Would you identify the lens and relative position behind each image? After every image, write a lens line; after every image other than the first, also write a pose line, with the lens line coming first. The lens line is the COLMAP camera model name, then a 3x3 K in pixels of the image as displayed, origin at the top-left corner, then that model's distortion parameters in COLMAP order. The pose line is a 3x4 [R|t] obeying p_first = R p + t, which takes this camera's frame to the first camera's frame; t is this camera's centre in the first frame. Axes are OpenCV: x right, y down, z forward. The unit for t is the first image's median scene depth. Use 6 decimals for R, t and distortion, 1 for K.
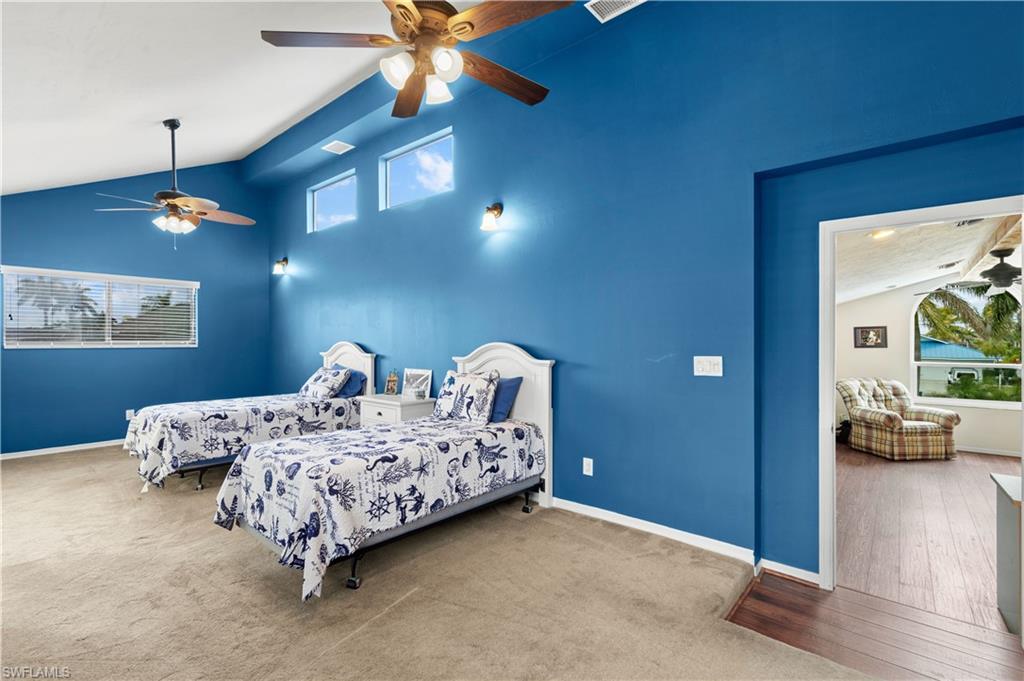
lens RADIAL K [[454.3, 0, 515.0], [0, 454.3, 340.7], [0, 0, 1]] dist [0.002107, -0.000183]
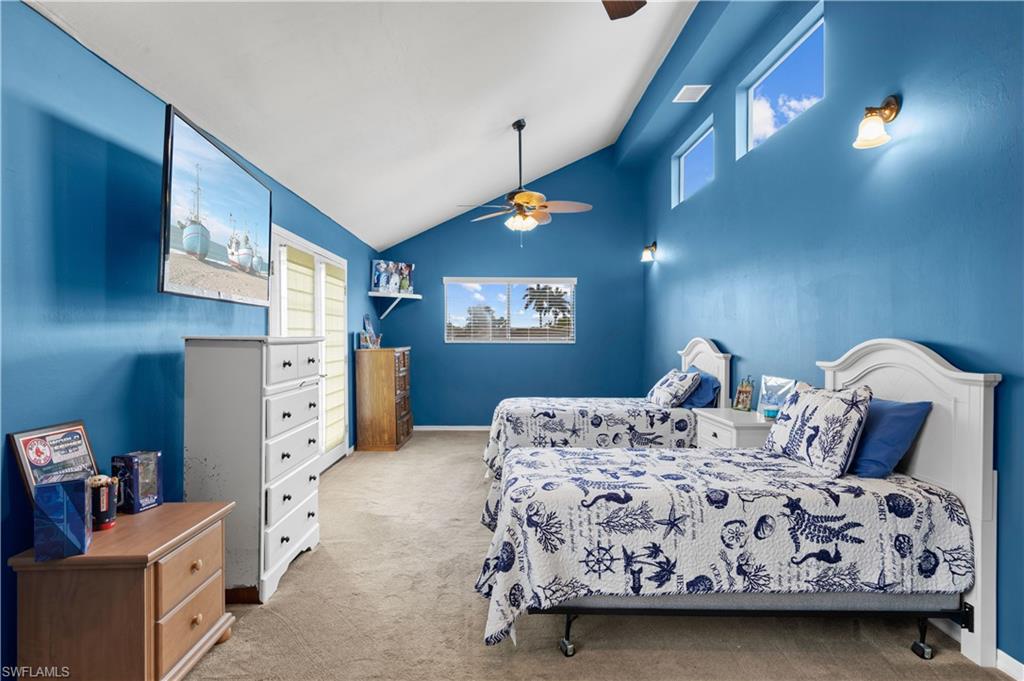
lens RADIAL K [[539.7, 0, 510.4], [0, 539.7, 340.4], [0, 0, 1]] dist [0.001973, 0.000435]
pose [[0.660405, 0.004569, -0.750895, 0.175909], [-0.000770, 0.999985, 0.005408, 0.003428], [0.750909, -0.002993, 0.660399, 0.210203]]
